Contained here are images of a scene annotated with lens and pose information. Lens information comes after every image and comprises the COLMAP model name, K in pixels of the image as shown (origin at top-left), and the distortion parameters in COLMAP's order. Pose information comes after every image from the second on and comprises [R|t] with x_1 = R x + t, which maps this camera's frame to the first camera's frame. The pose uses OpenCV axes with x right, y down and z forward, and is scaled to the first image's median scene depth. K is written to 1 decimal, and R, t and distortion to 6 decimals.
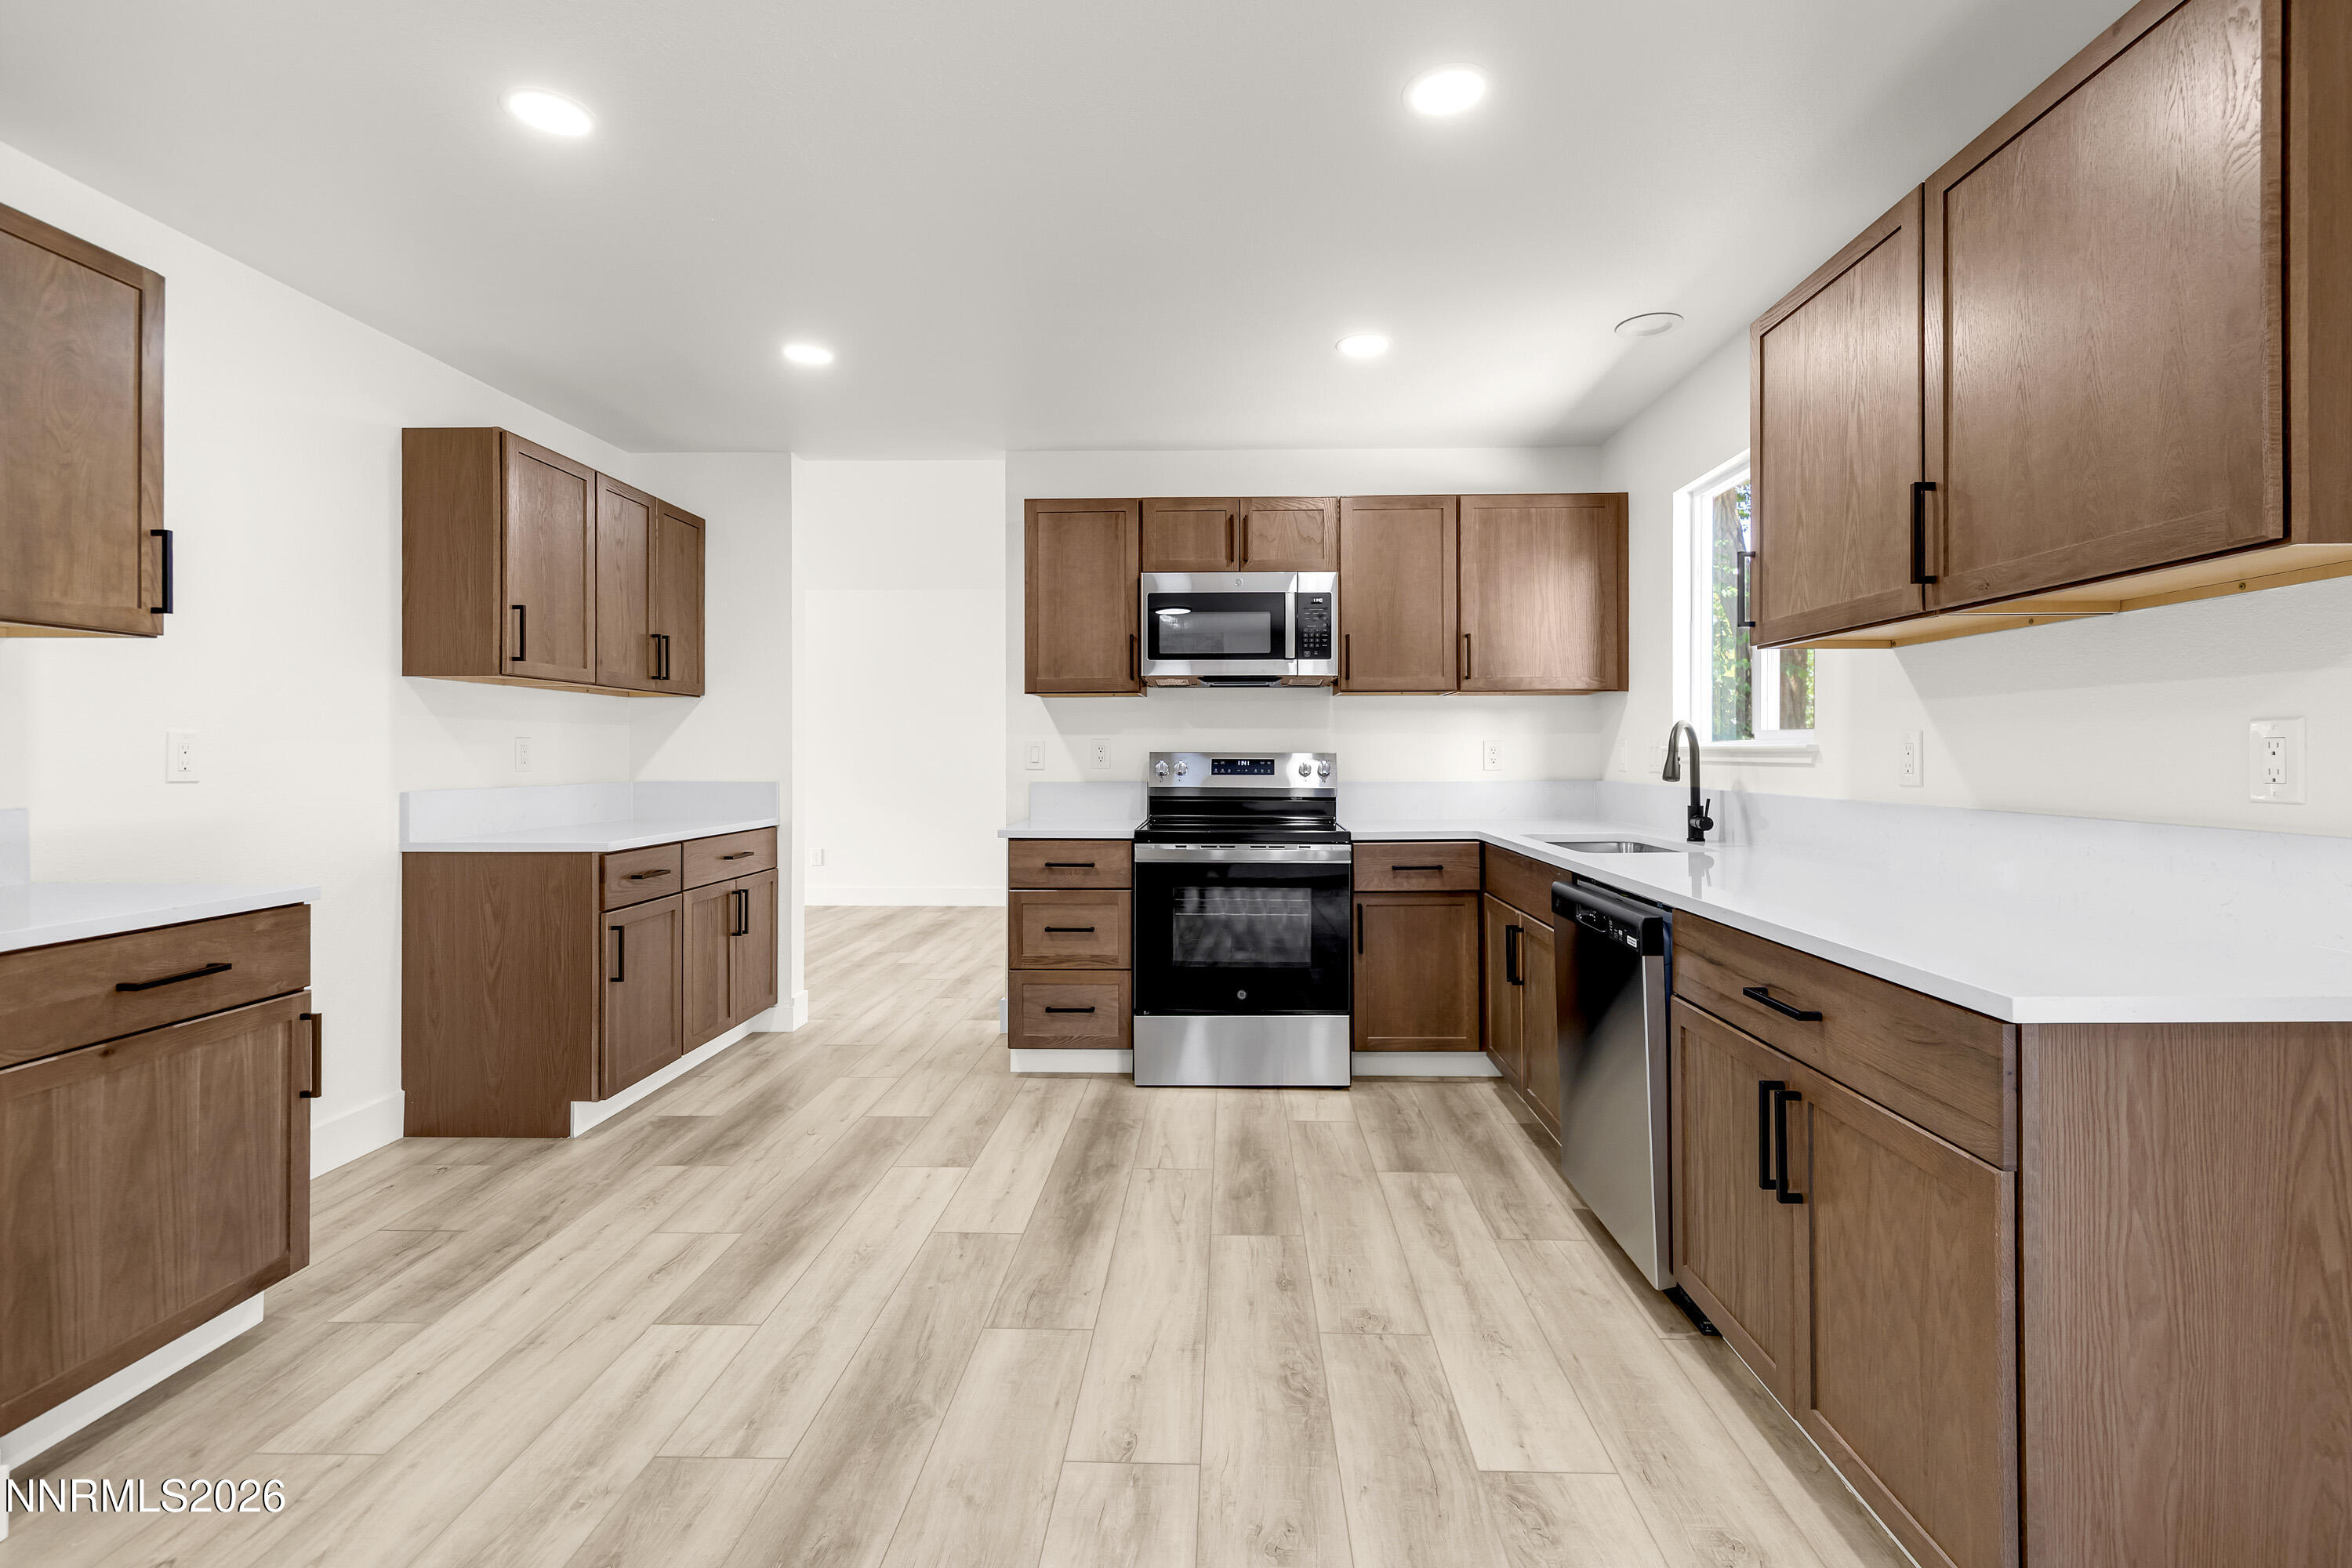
lens RADIAL K [[1052.2, 0, 1201.8], [0, 1052.2, 745.6], [0, 0, 1]] dist [0.006392, -0.000575]
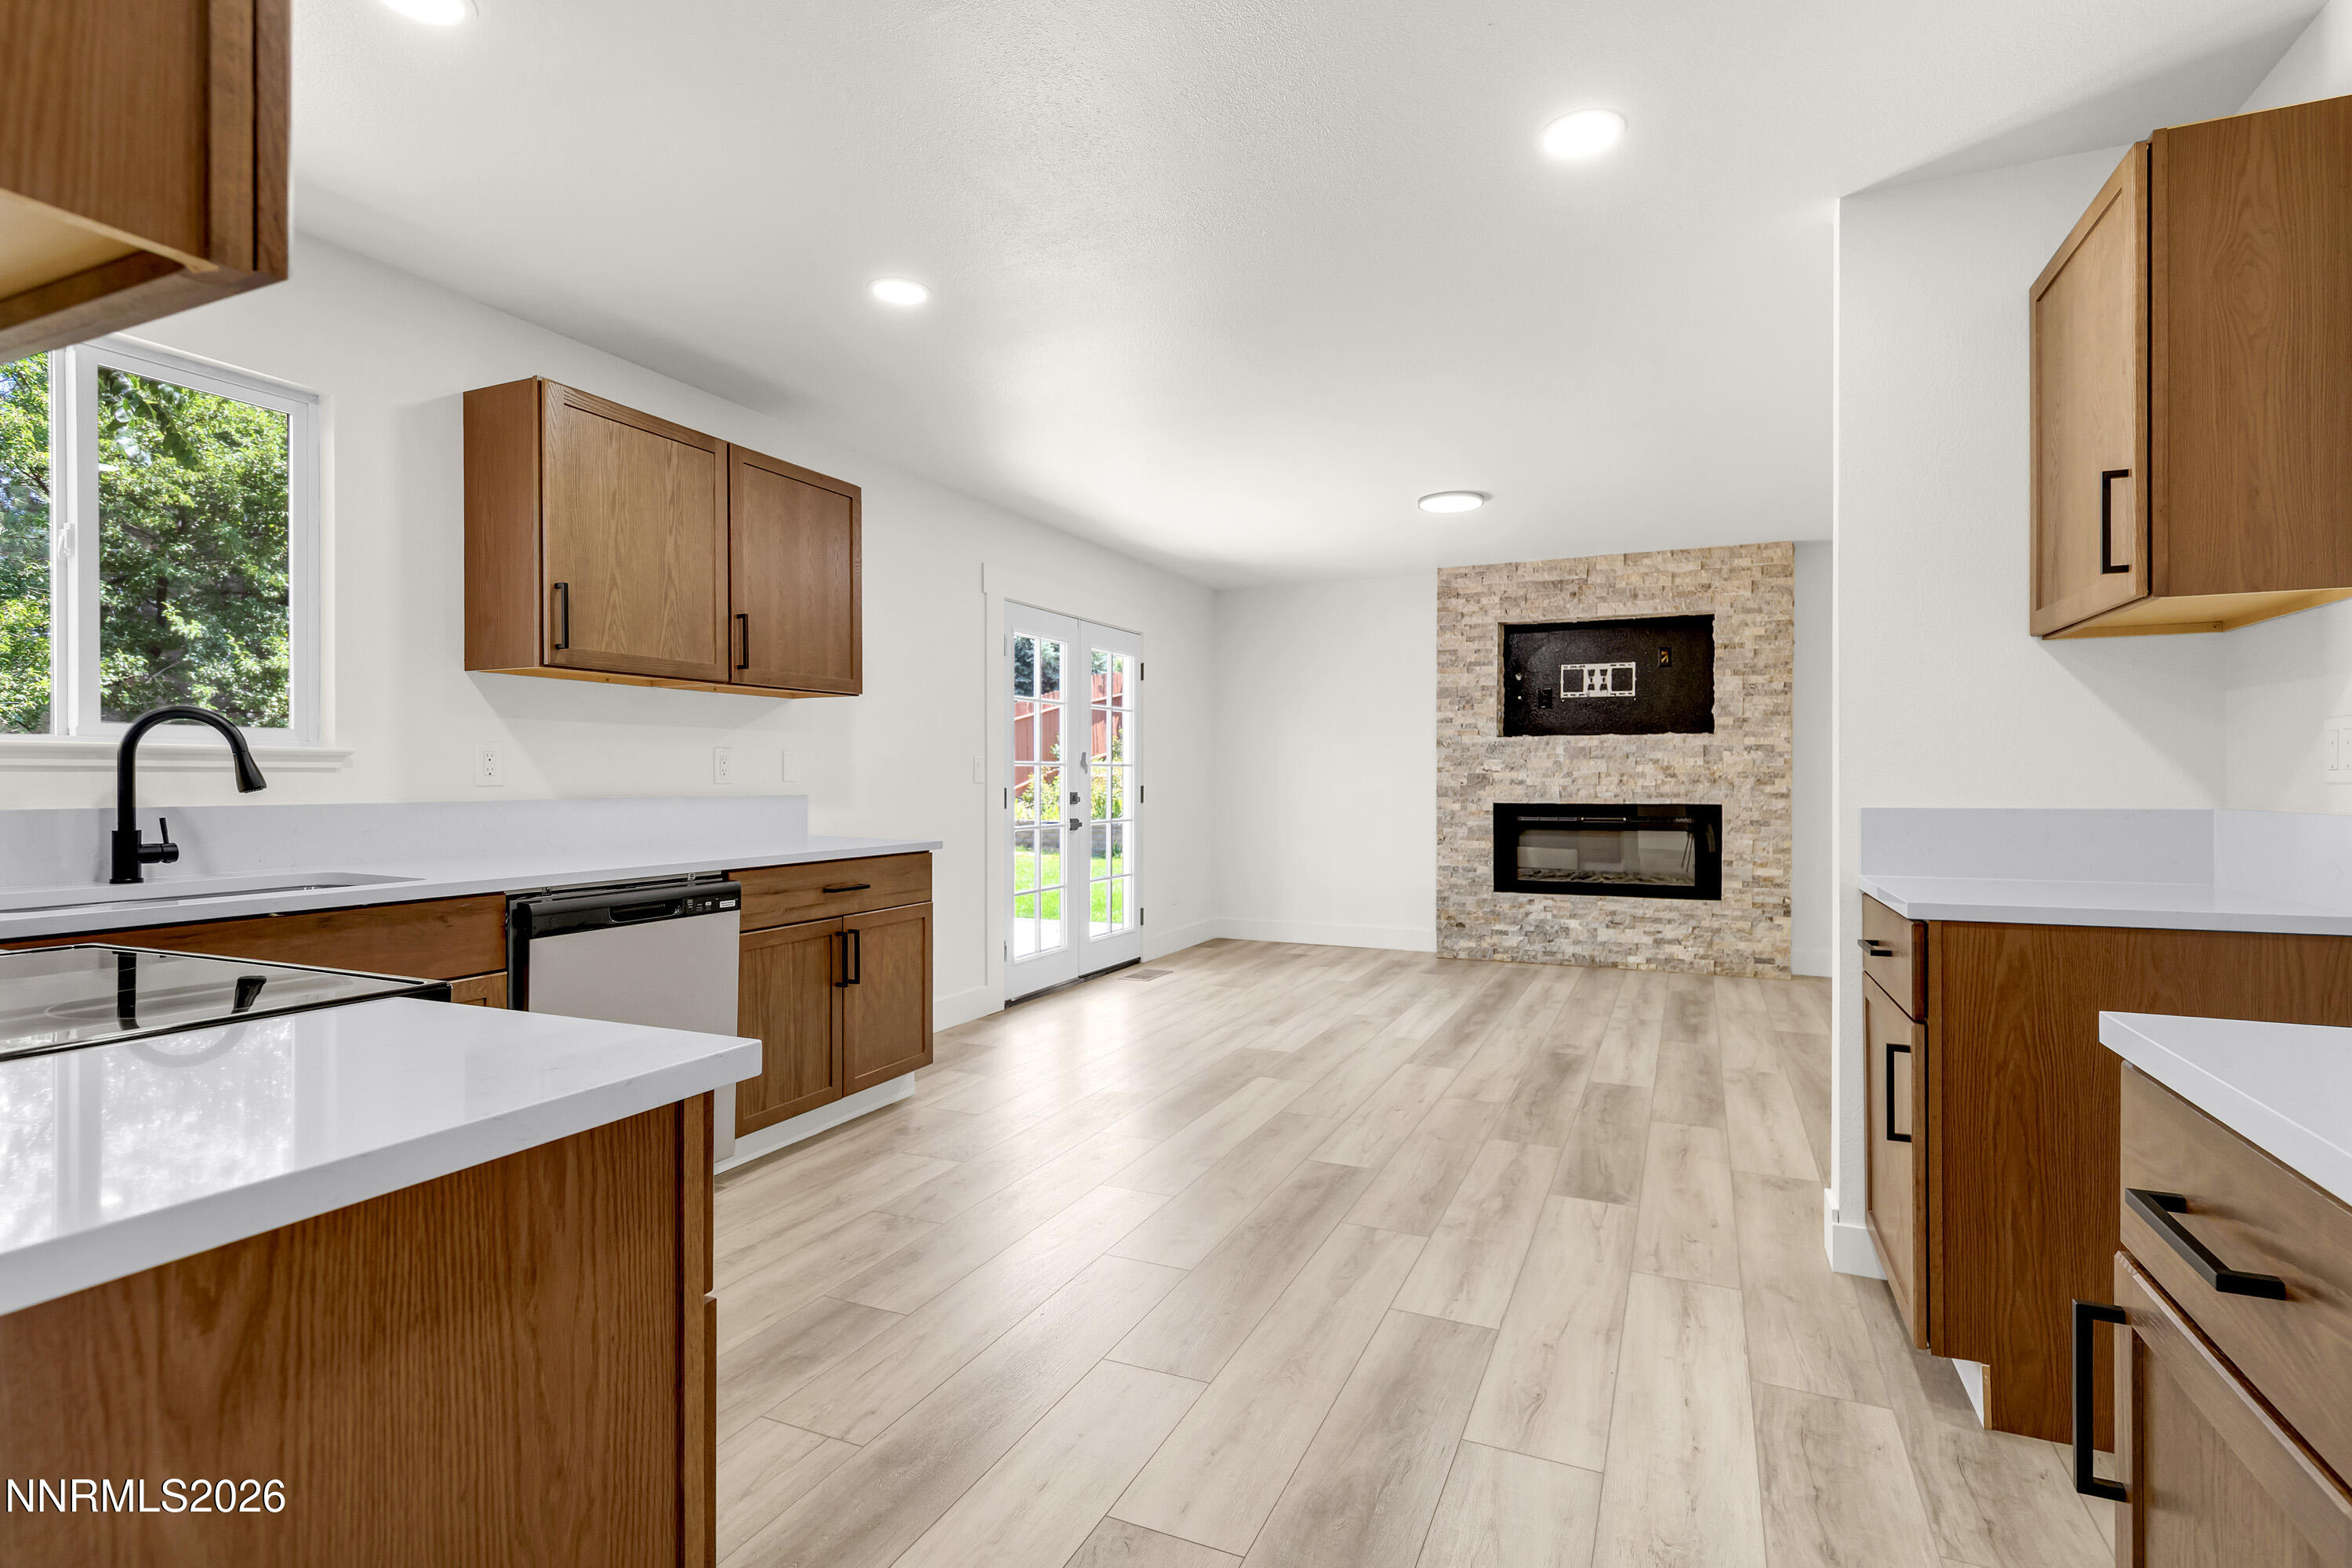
lens RADIAL K [[1110.0, 0, 1211.2], [0, 1110.0, 782.0], [0, 0, 1]] dist [0.007235, 0.000813]
pose [[-0.927994, -0.000387, 0.372595, -0.442735], [-0.001636, 0.999994, -0.003035, 0.026587], [-0.372591, -0.003426, -0.927989, 1.389591]]
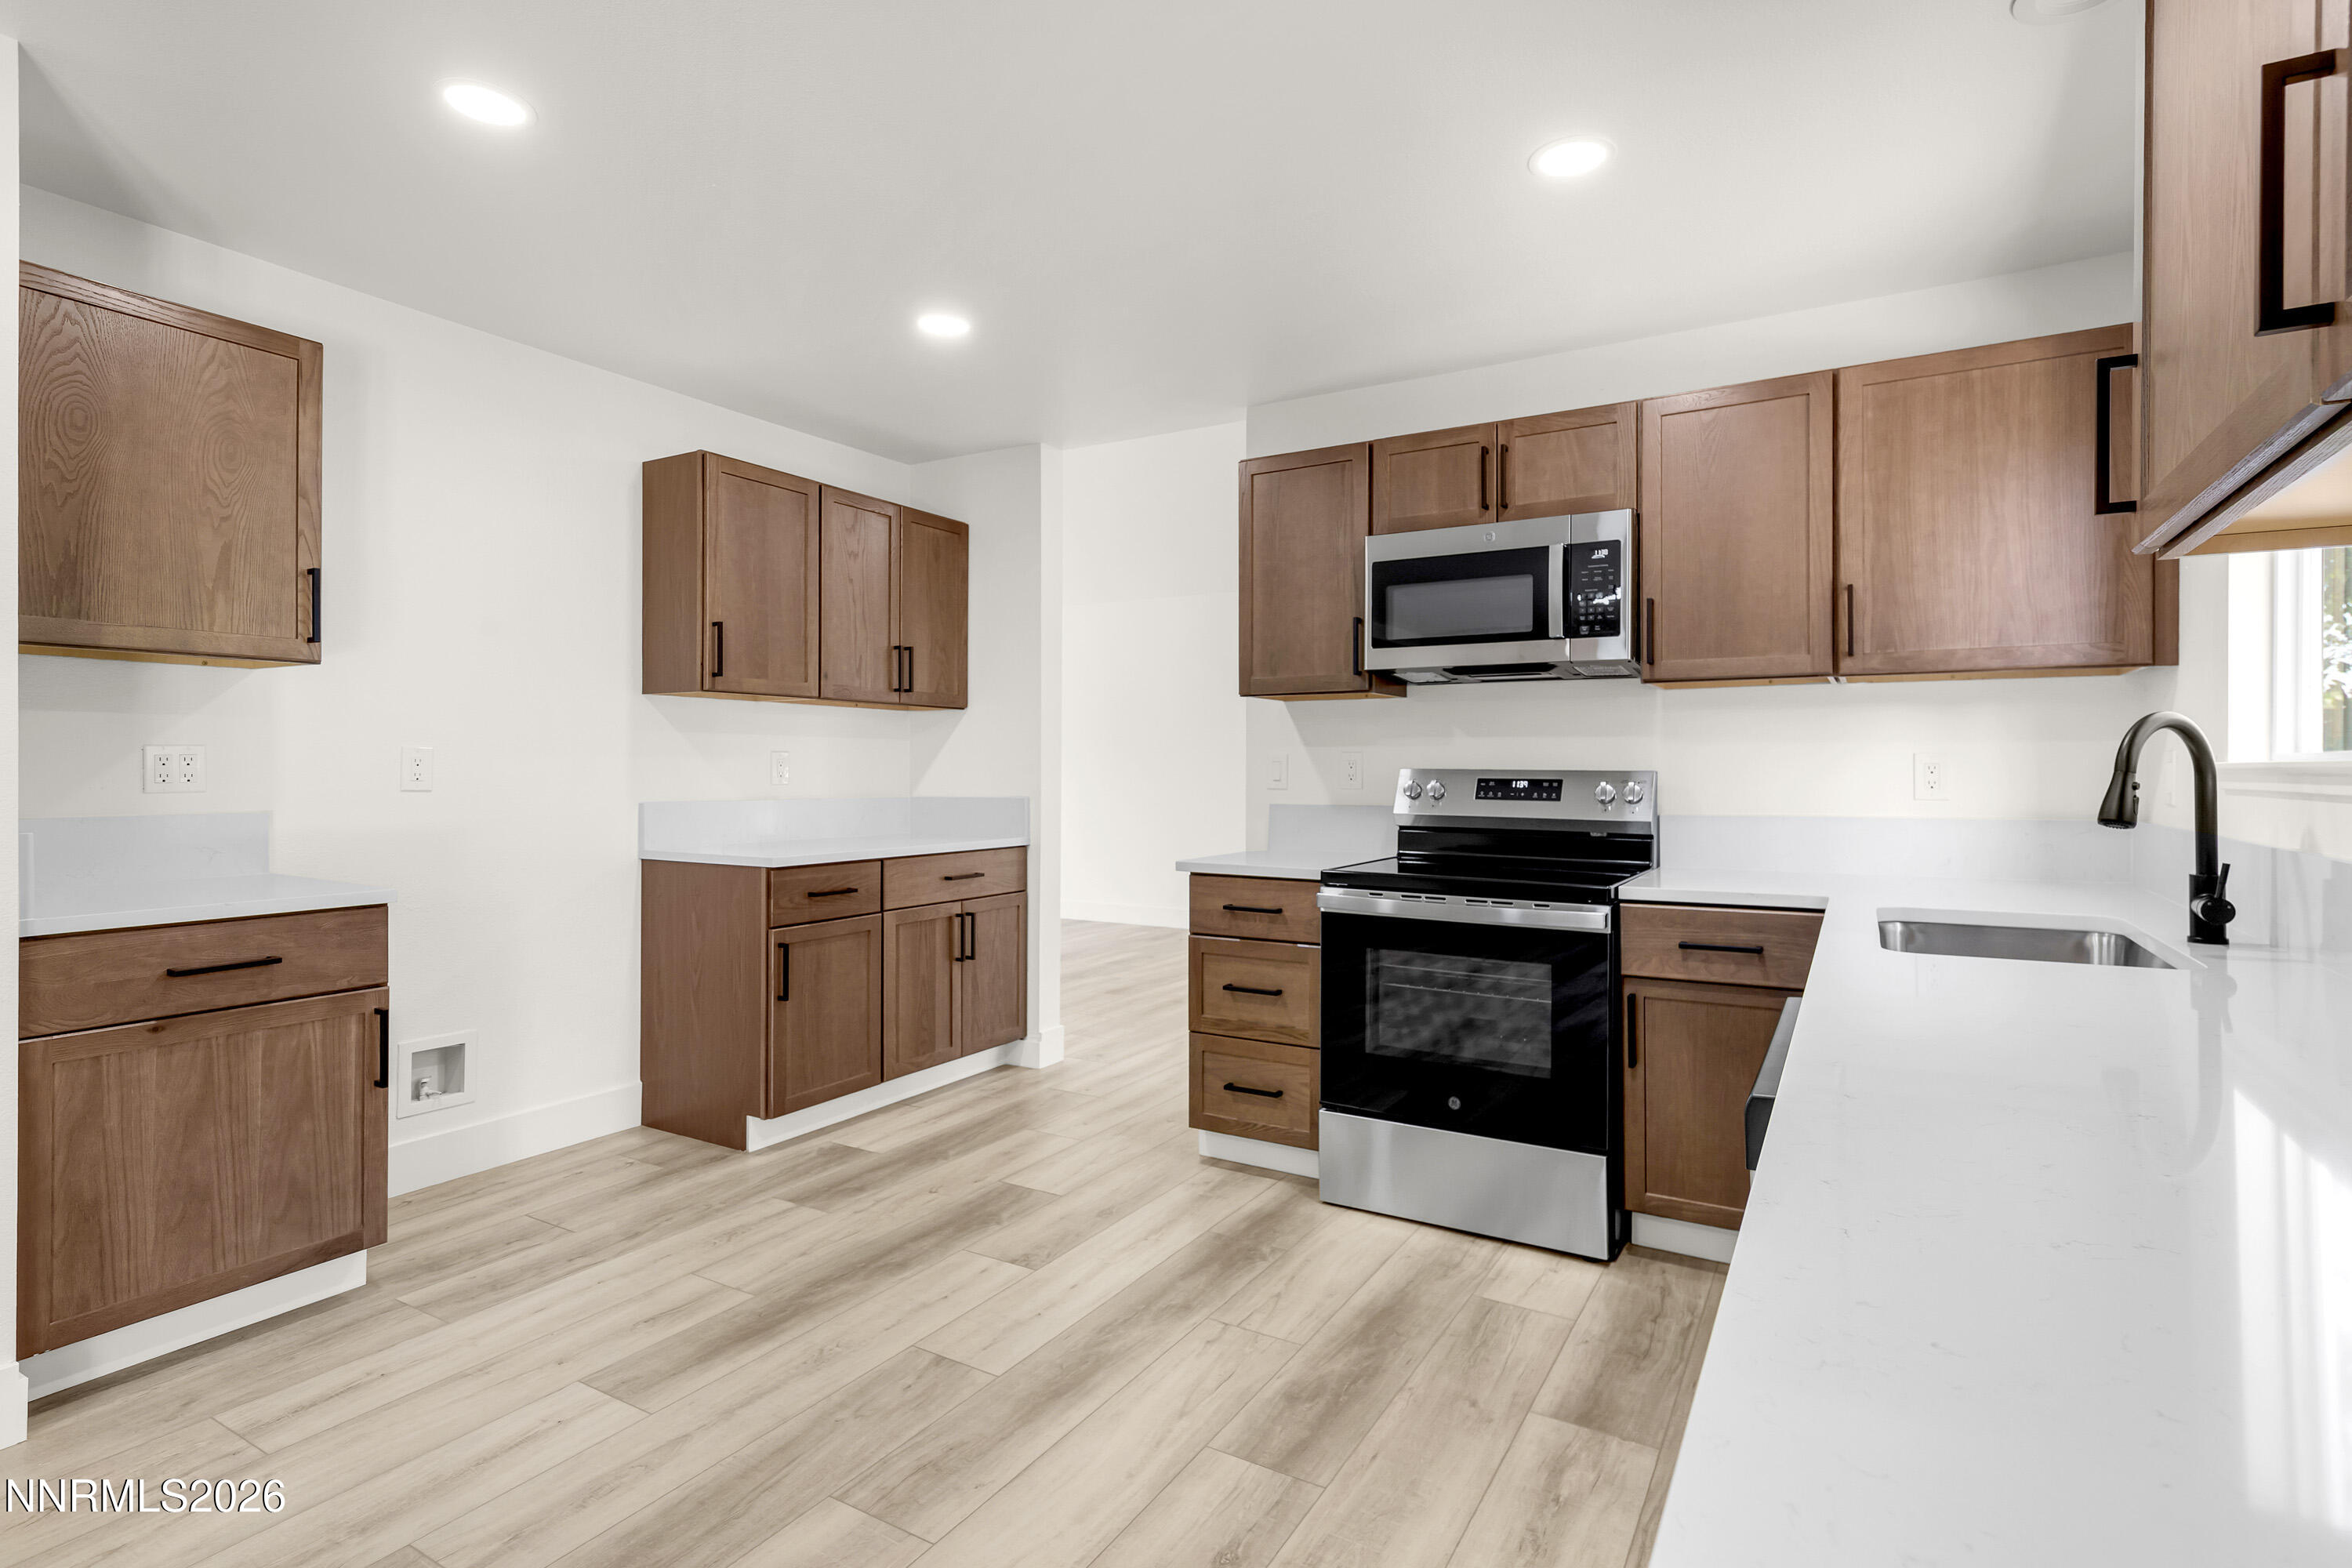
lens RADIAL K [[1143.6, 0, 1201.9], [0, 1143.6, 766.5], [0, 0, 1]] dist [0.005827, -0.001179]
pose [[0.877746, 0.003588, -0.479112, 0.298607], [-0.001275, 0.999986, 0.005152, 0.000538], [0.479124, -0.003911, 0.877738, 0.254738]]
